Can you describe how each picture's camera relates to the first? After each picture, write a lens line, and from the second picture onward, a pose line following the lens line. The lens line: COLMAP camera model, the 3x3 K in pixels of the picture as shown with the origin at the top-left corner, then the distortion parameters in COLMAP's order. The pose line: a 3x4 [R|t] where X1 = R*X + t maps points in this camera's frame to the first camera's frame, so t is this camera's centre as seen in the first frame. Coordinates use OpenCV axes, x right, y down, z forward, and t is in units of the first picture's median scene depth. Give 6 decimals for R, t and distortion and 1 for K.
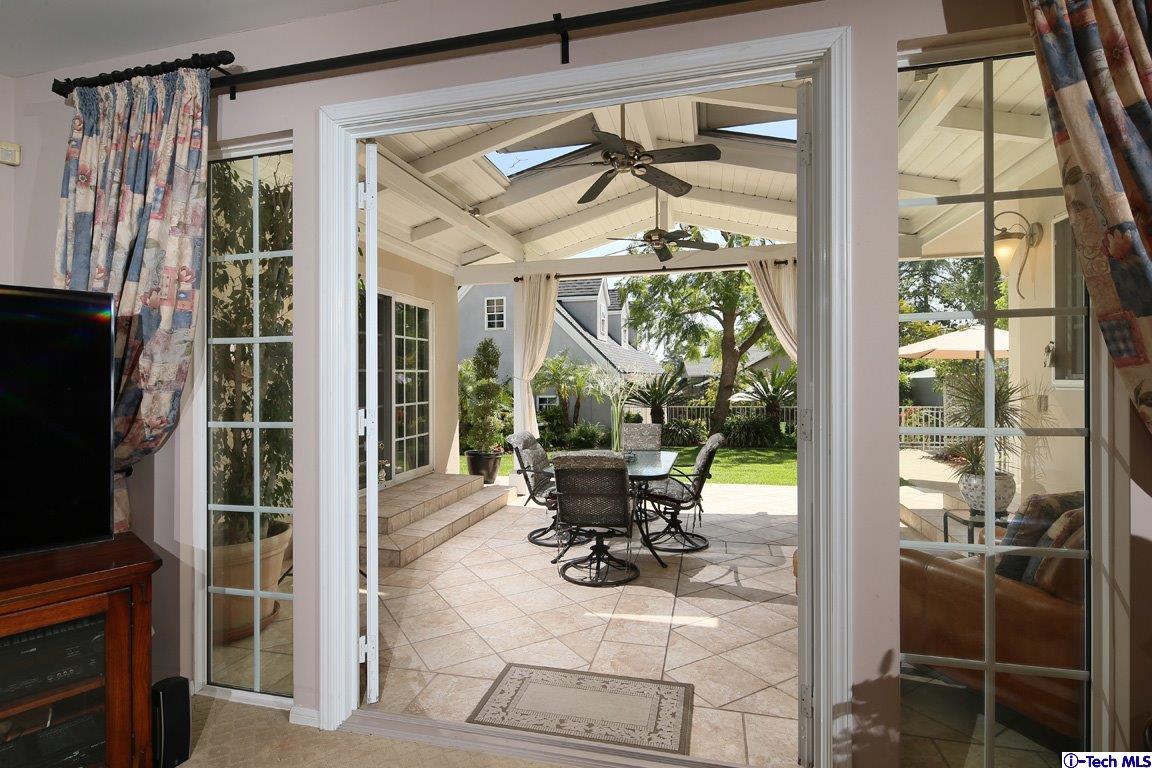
lens RADIAL K [[553.5, 0, 578.5], [0, 553.5, 383.9], [0, 0, 1]] dist [0.003421, -0.000221]
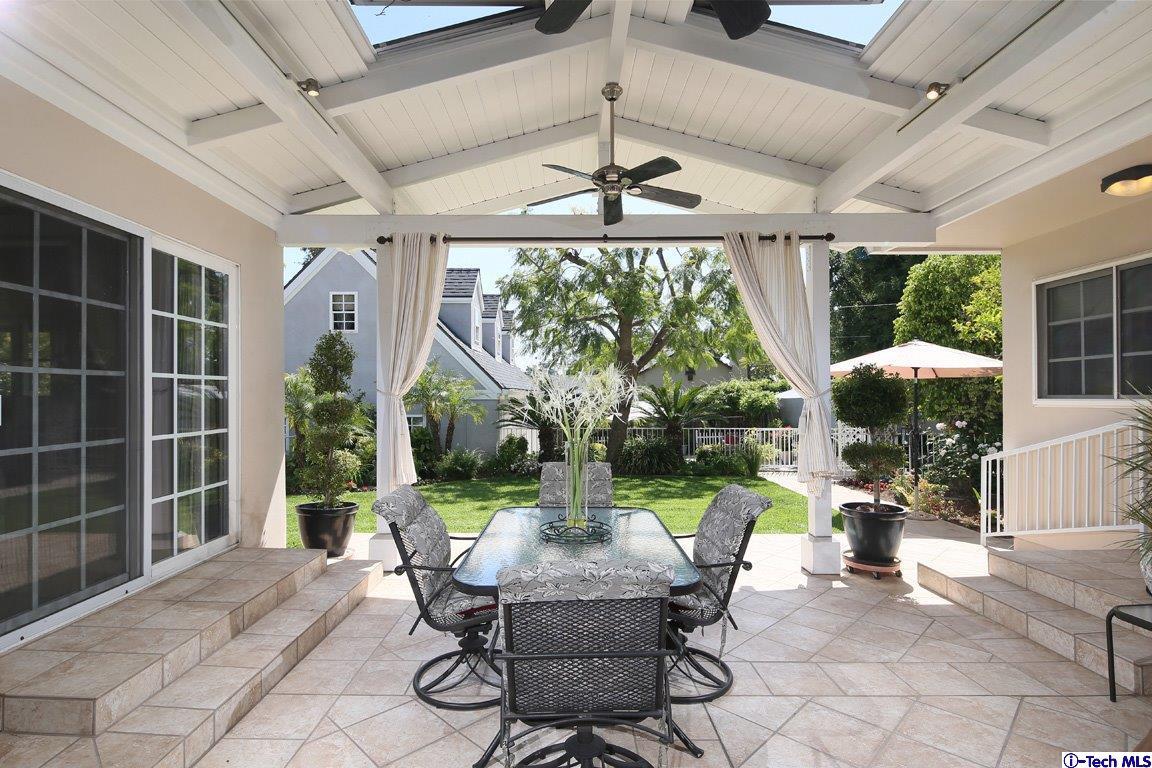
lens RADIAL K [[553.5, 0, 569.0], [0, 553.5, 410.9], [0, 0, 1]] dist [0.003421, -0.000221]
pose [[0.971219, 0.006083, 0.238112, -0.053287], [-0.010198, 0.999819, 0.016051, -0.000851], [-0.237971, -0.018018, 0.971105, 0.318494]]
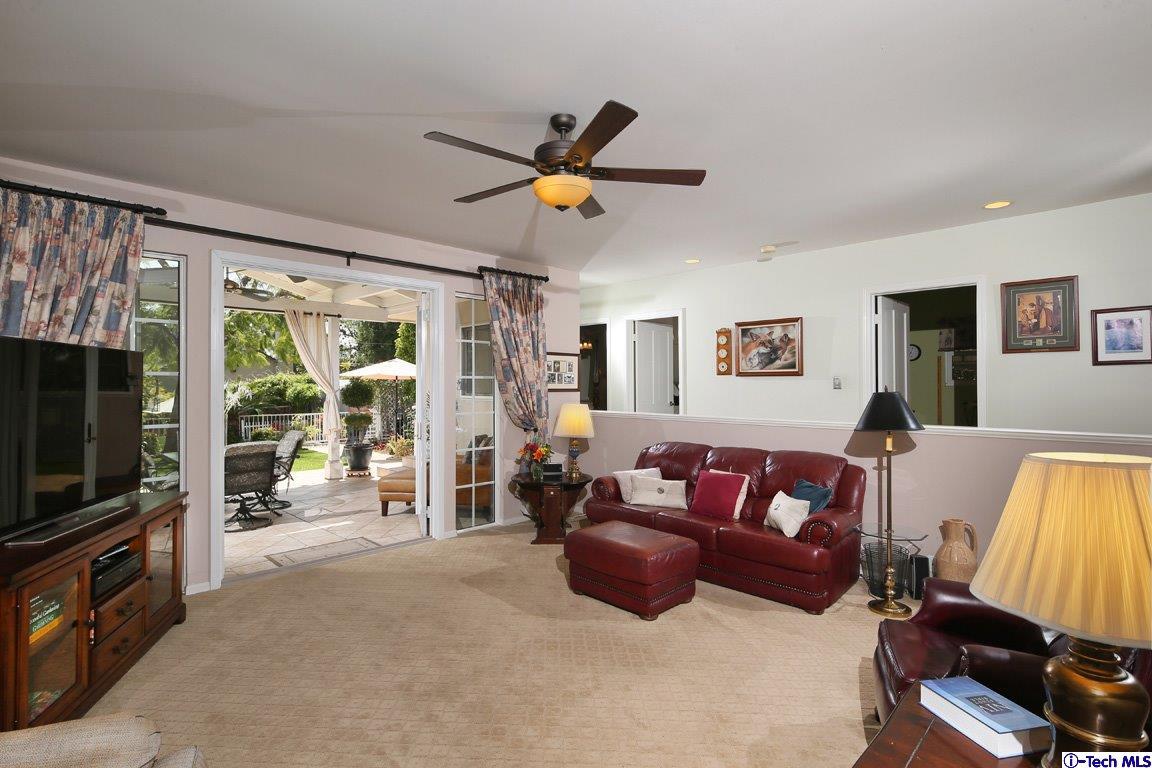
lens RADIAL K [[553.5, 0, 573.1], [0, 553.5, 375.1], [0, 0, 1]] dist [0.003421, -0.000221]
pose [[0.521555, 0.031323, 0.852643, -0.458312], [-0.002822, 0.999384, -0.034988, -0.007996], [-0.853213, 0.015842, 0.521322, -0.316995]]
